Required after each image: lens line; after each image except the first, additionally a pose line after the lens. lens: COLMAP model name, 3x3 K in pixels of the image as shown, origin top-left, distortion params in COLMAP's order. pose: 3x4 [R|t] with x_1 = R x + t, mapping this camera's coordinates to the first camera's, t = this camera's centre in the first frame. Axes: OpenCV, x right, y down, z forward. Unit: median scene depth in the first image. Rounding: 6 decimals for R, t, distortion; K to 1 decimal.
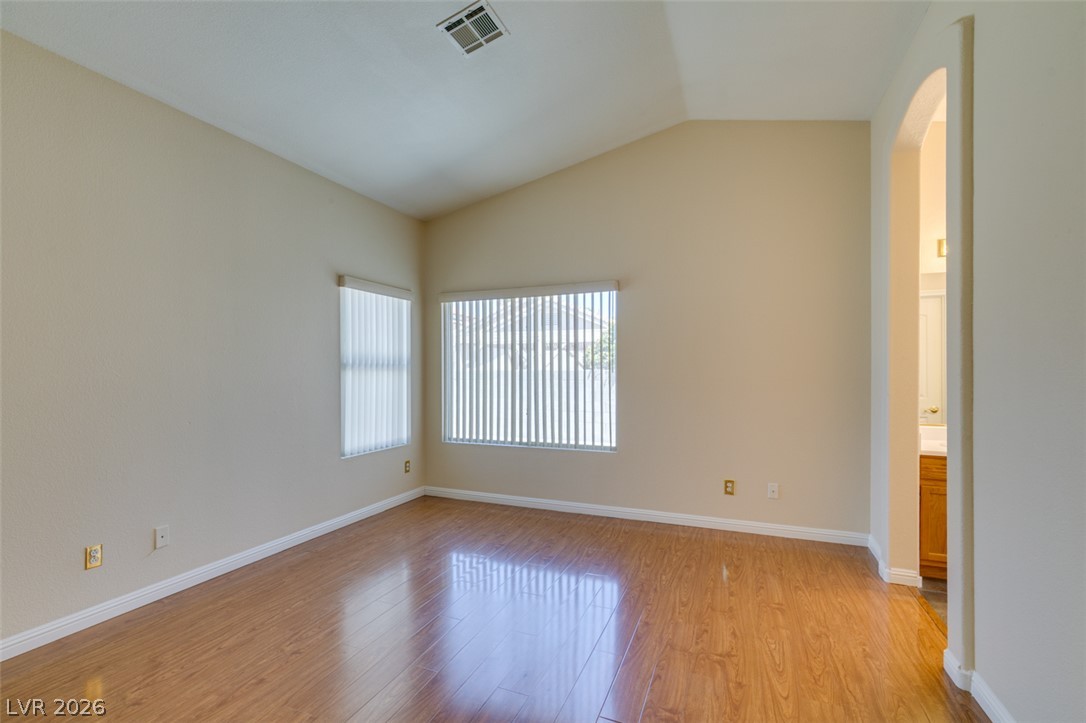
lens RADIAL K [[486.4, 0, 540.5], [0, 486.4, 368.5], [0, 0, 1]] dist [-0.004638, 0.001214]
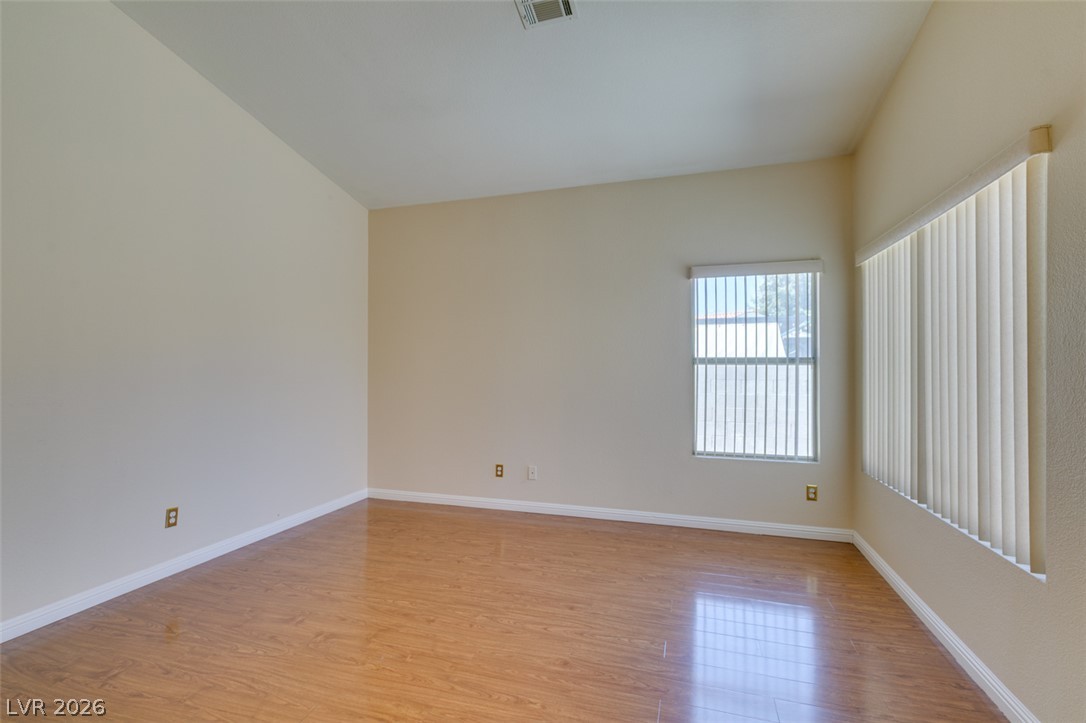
lens RADIAL K [[486.4, 0, 542.9], [0, 486.4, 361.4], [0, 0, 1]] dist [-0.004638, 0.001214]
pose [[0.092324, -0.007467, -0.995701, 0.621554], [0.003590, 0.999968, -0.007166, 0.002724], [0.995723, -0.002913, 0.092348, 0.725085]]
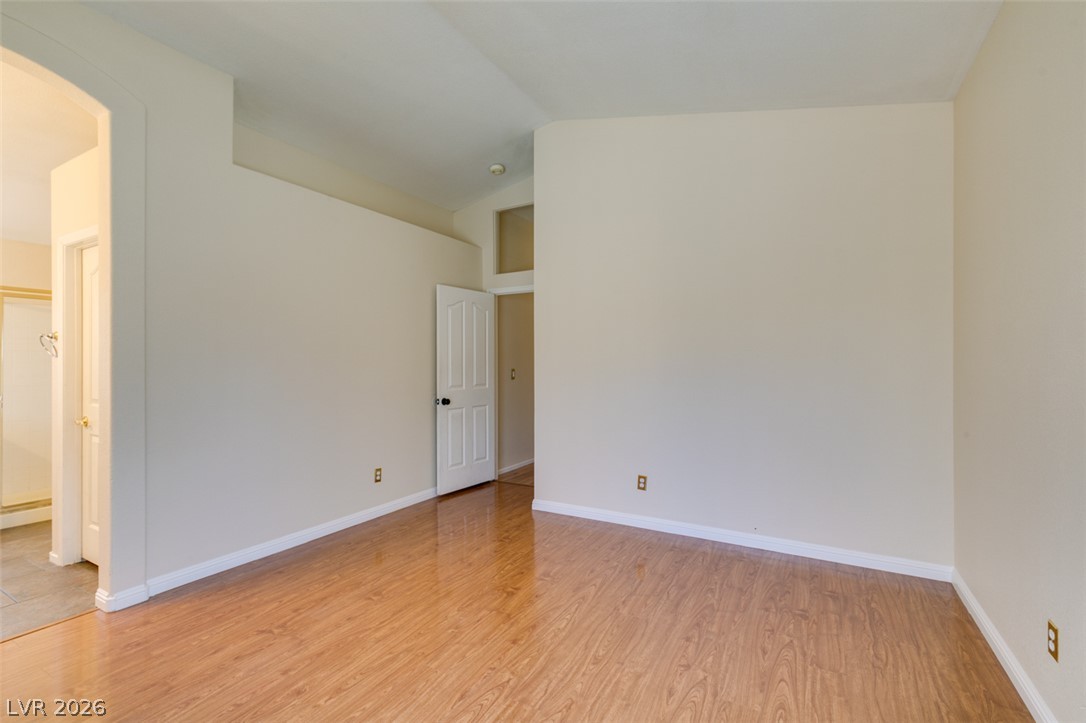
lens RADIAL K [[486.4, 0, 541.3], [0, 486.4, 362.8], [0, 0, 1]] dist [-0.004638, 0.001214]
pose [[-0.992092, 0.001916, 0.125502, -0.225333], [0.001290, 0.999986, -0.005070, 0.006235], [-0.125510, -0.004868, -0.992080, 1.272034]]
